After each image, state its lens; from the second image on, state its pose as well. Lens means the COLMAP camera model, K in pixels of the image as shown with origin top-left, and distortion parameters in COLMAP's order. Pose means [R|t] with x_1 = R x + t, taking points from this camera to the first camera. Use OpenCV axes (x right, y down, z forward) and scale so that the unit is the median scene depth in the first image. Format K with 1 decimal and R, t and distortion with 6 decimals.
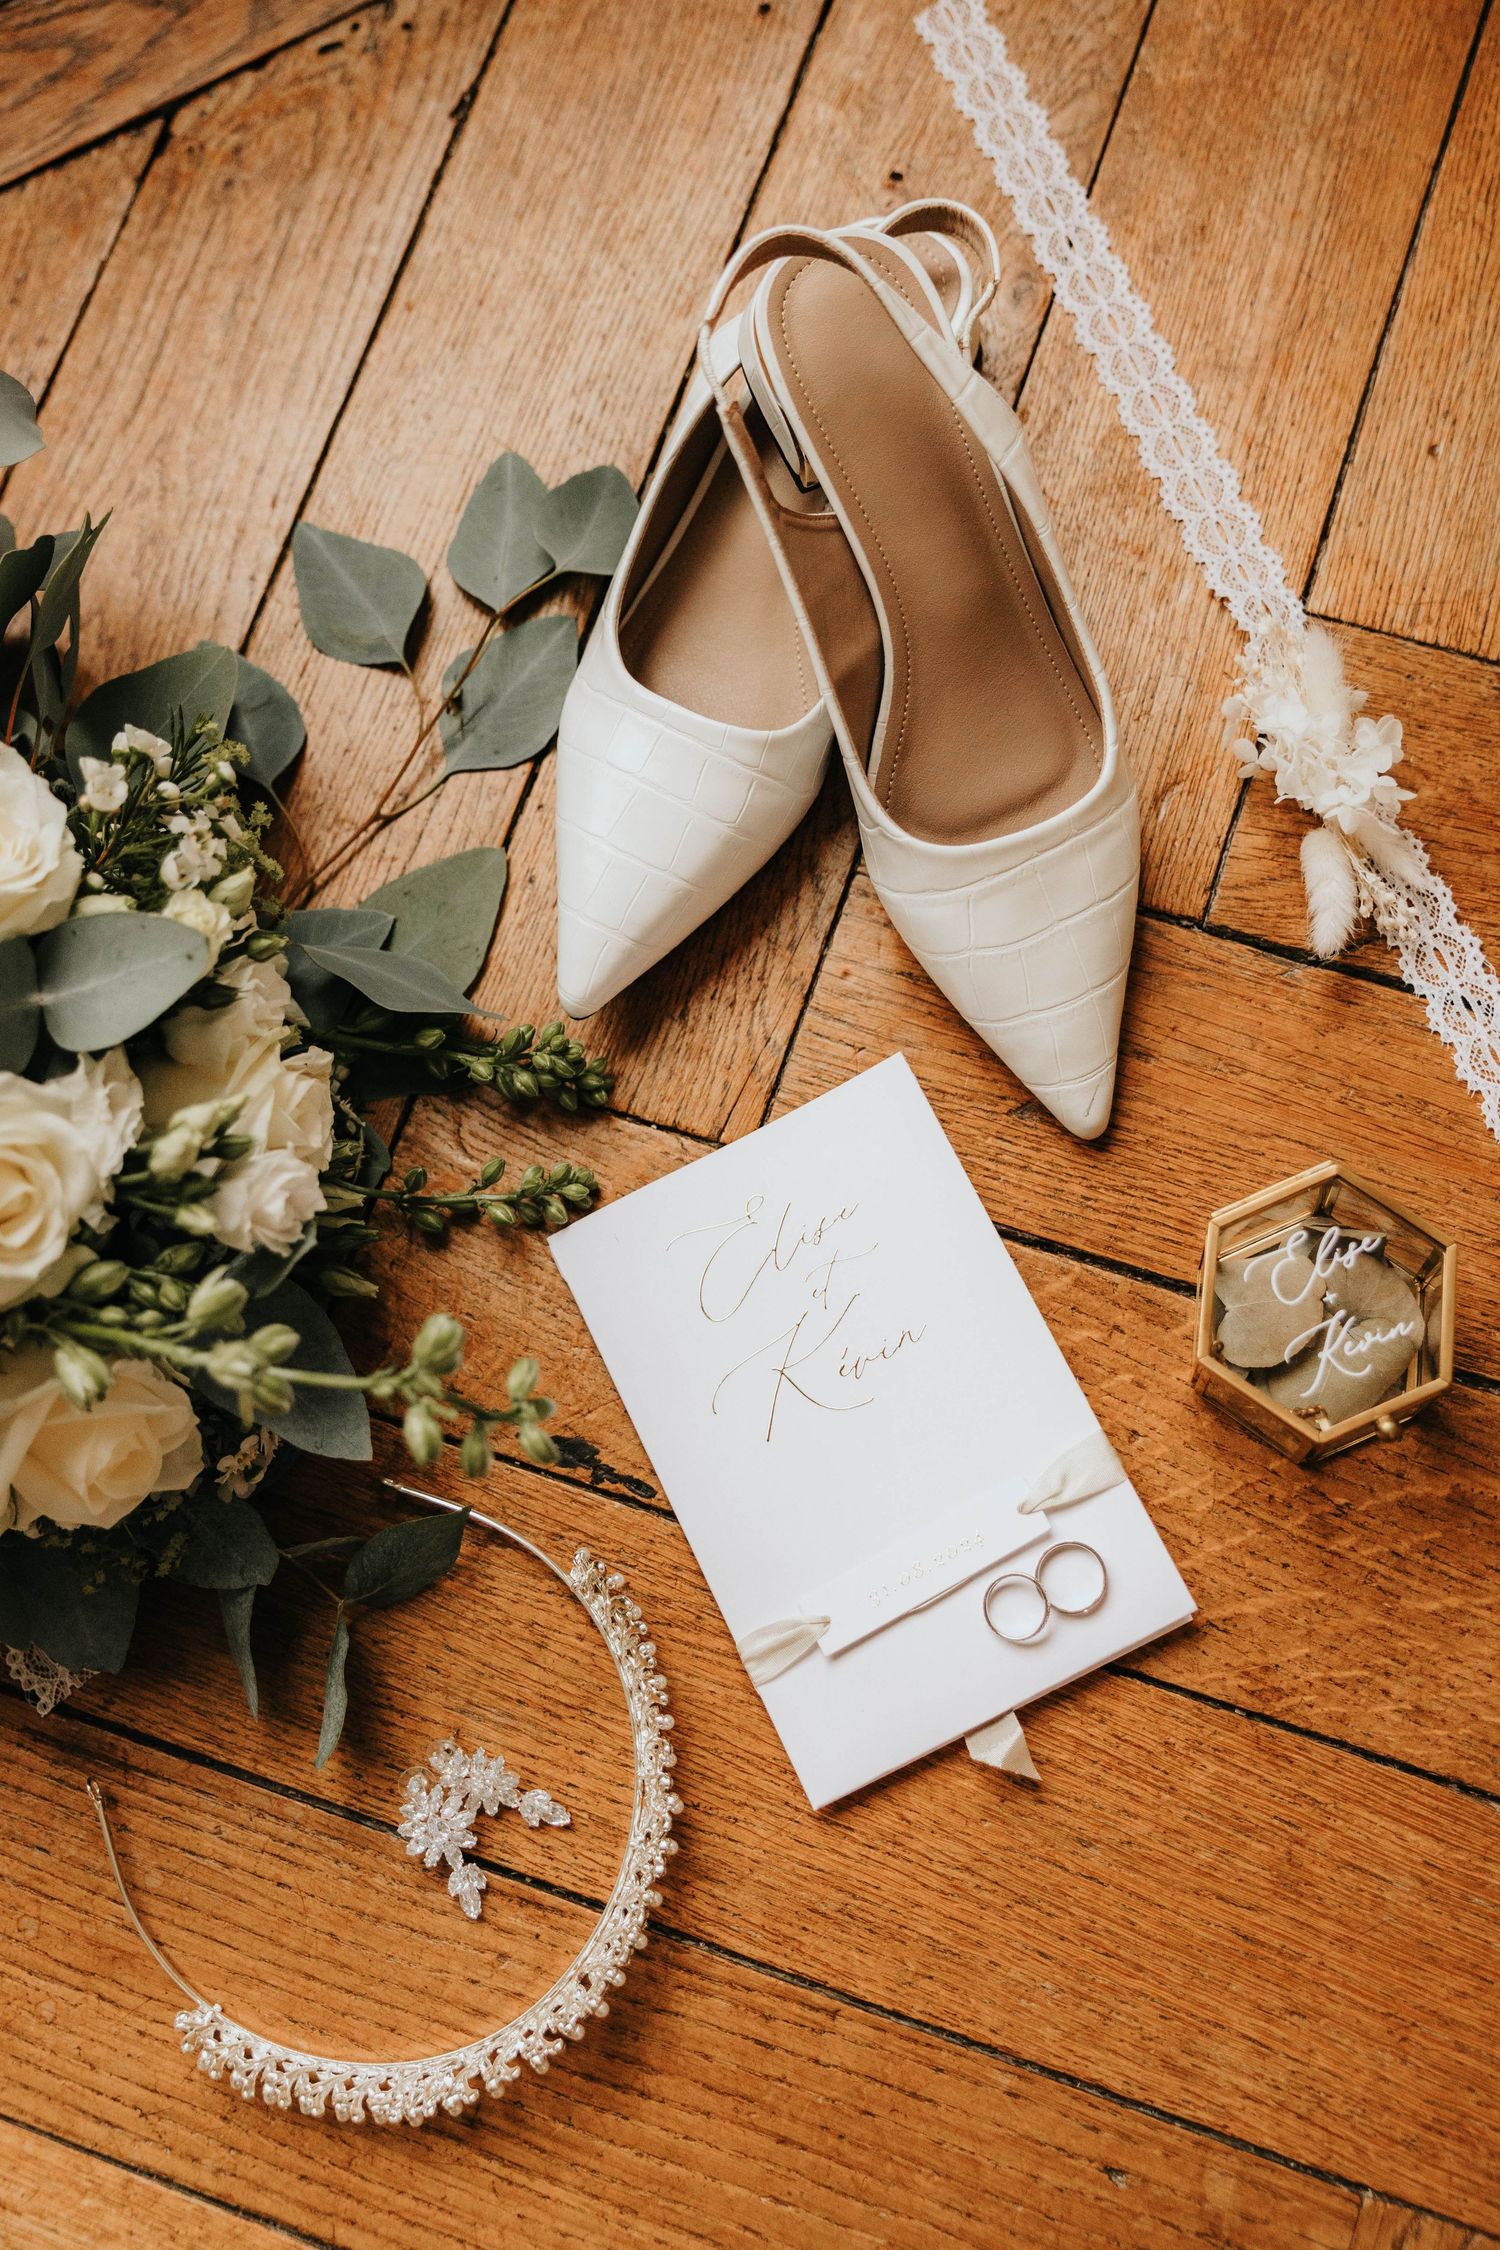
lens RADIAL K [[2702.7, 0, 753.5], [0, 2702.7, 930.8], [0, 0, 1]] dist [-0.002206, 0.018377]
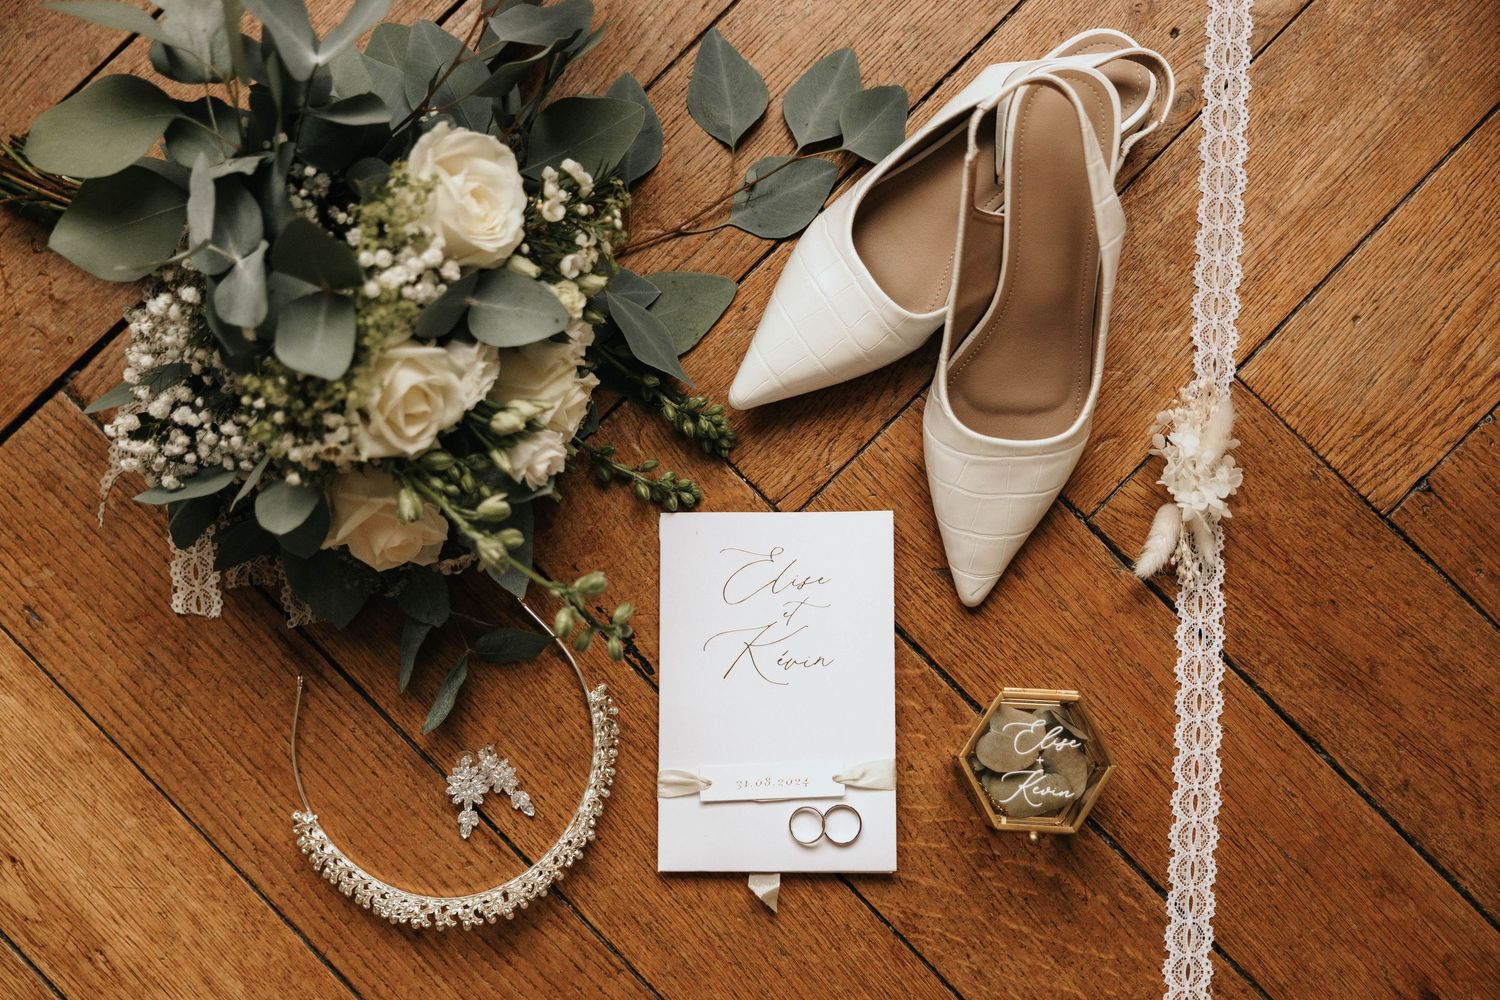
lens RADIAL K [[2140.2, 0, 750.0], [0, 2140.2, 500.0], [0, 0, 1]] dist [0.046321, -0.067302]
pose [[0.893984, 0.447188, 0.028549, -0.072895], [-0.444625, 0.877334, 0.180536, -0.176647], [0.055687, -0.174090, 0.983154, -0.360649]]
